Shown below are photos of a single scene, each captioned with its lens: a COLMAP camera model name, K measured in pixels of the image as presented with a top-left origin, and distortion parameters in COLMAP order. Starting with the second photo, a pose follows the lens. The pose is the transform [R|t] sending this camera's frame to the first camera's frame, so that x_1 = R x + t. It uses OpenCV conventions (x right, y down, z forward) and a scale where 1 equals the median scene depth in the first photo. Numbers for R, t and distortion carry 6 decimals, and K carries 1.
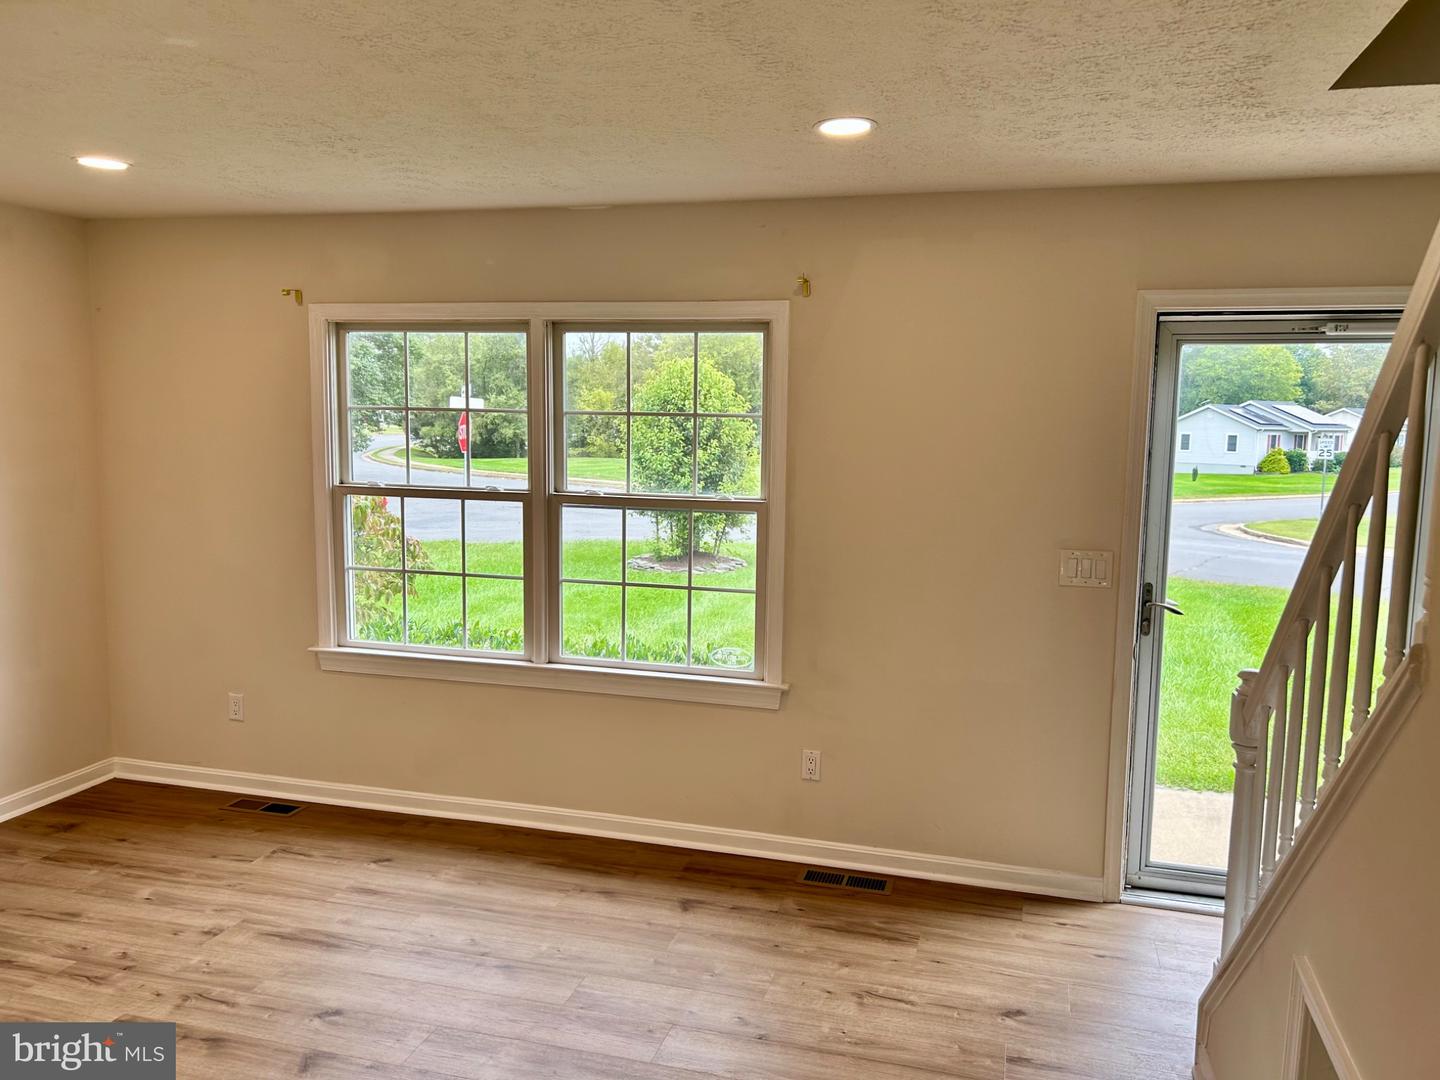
lens RADIAL K [[1109.5, 0, 719.3], [0, 1109.5, 538.4], [0, 0, 1]] dist [0.069123, -0.083620]
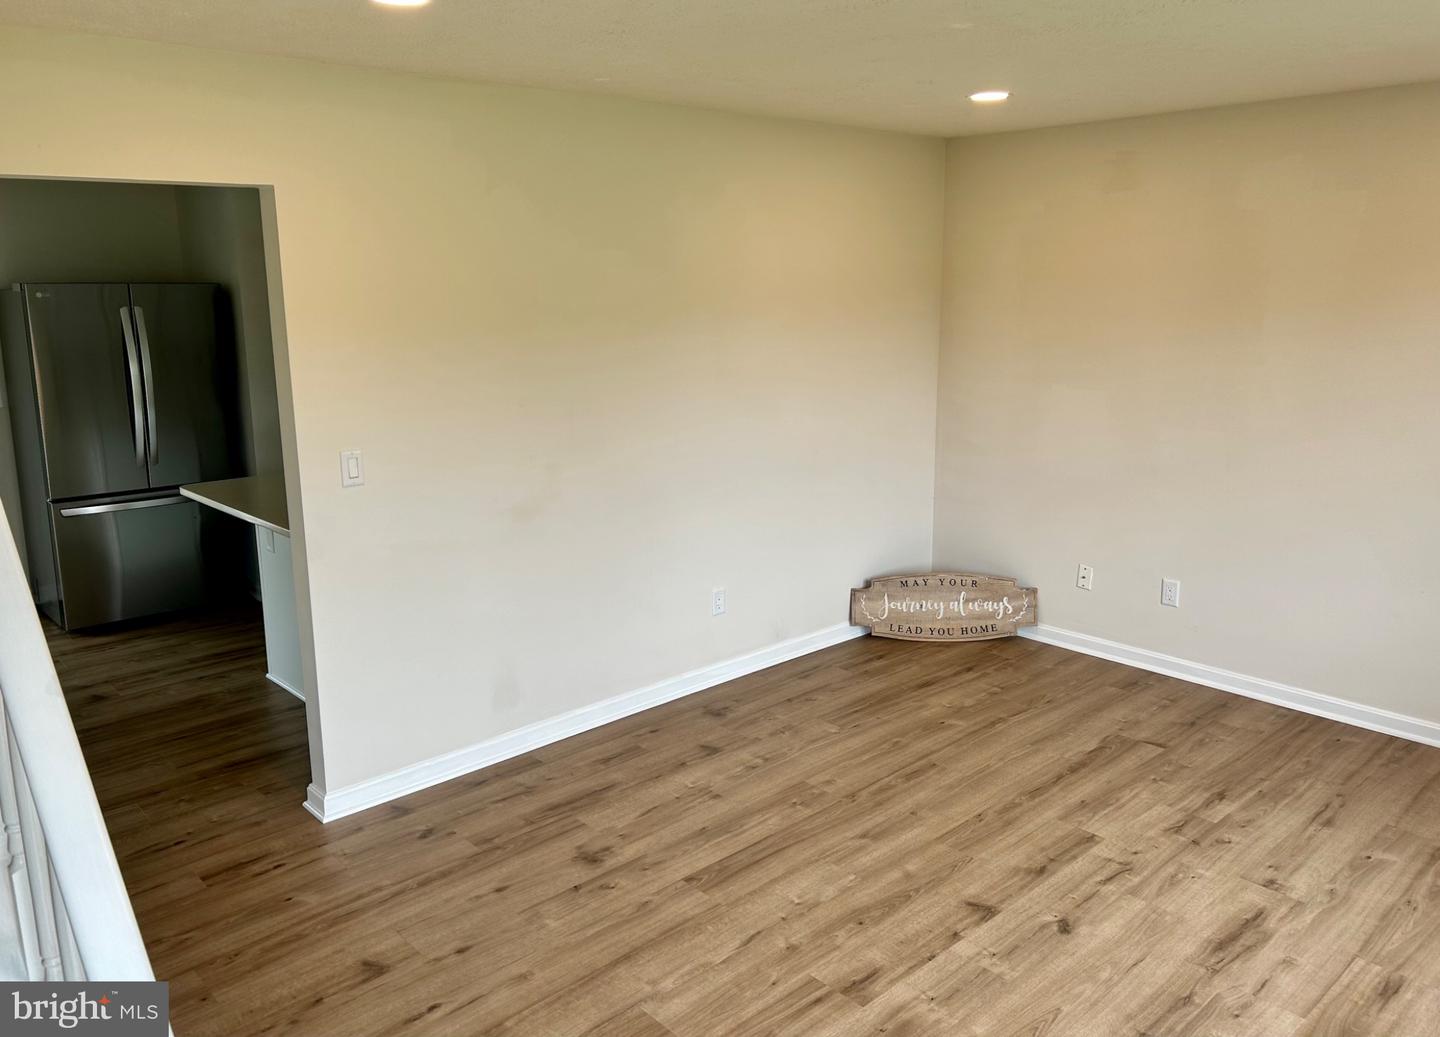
lens RADIAL K [[1154.0, 0, 712.9], [0, 1154.0, 529.6], [0, 0, 1]] dist [0.029676, -0.002973]
pose [[-0.515305, 0.178346, -0.838244, 0.525897], [-0.112581, 0.955543, 0.272511, -0.130988], [0.849580, 0.234797, -0.472318, 1.004310]]
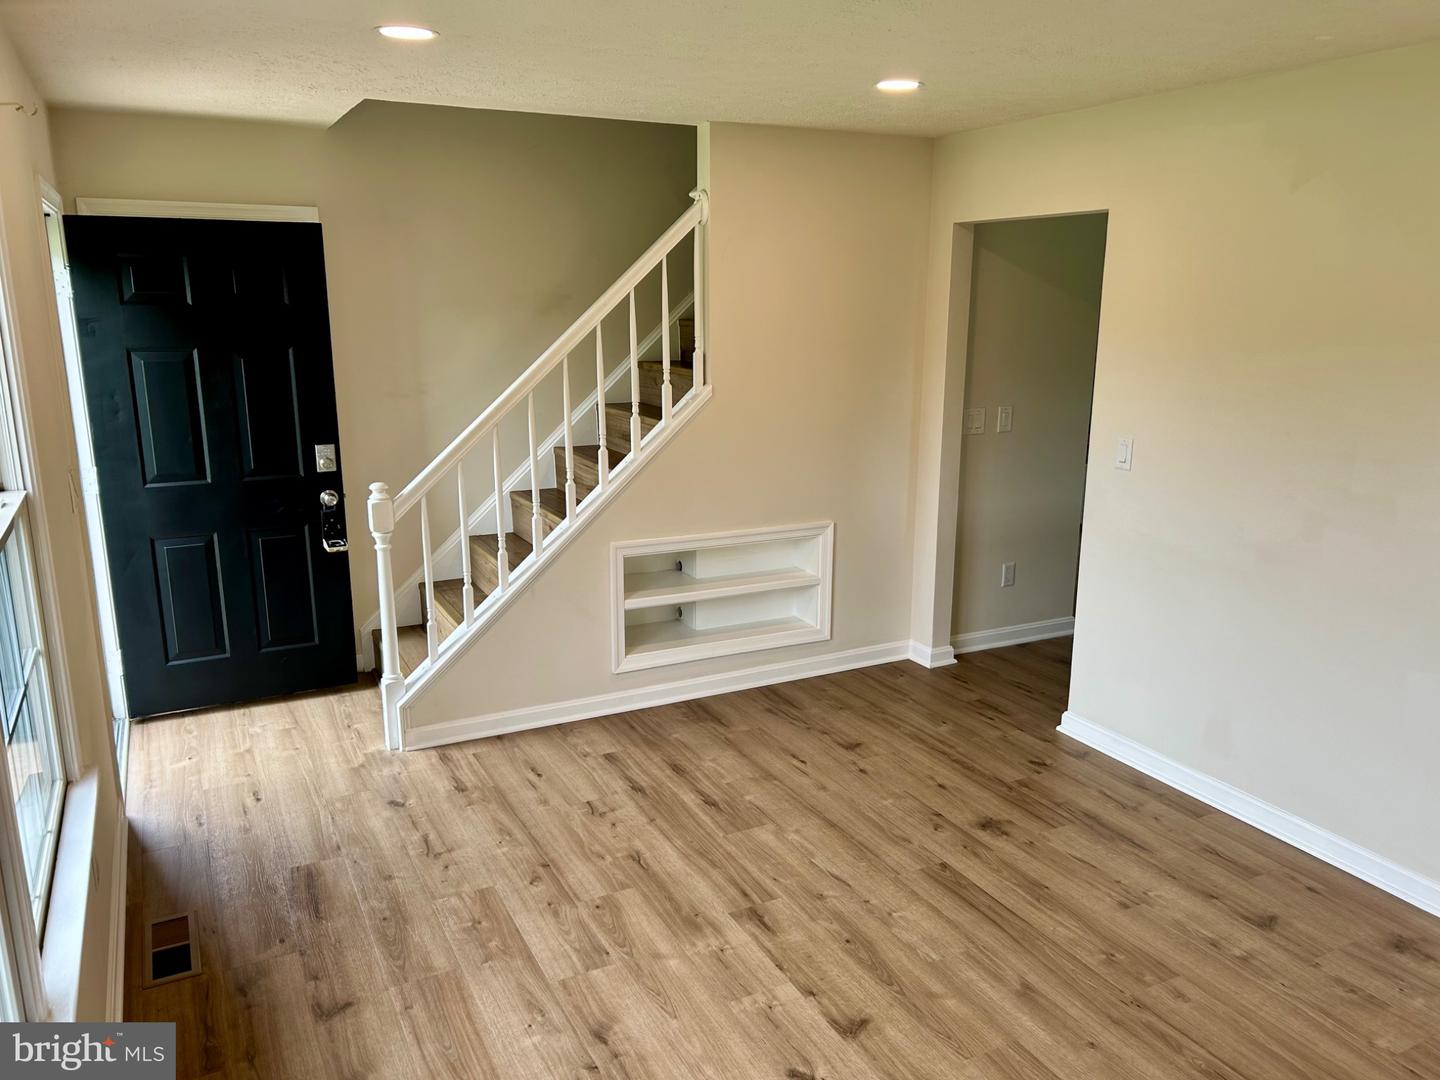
lens RADIAL K [[1109.5, 0, 722.8], [0, 1109.5, 541.0], [0, 0, 1]] dist [0.069123, -0.083620]
pose [[-0.671194, -0.189000, 0.716783, -0.732010], [0.082983, 0.941716, 0.326015, -0.201331], [-0.736623, 0.278300, -0.616390, 1.277241]]
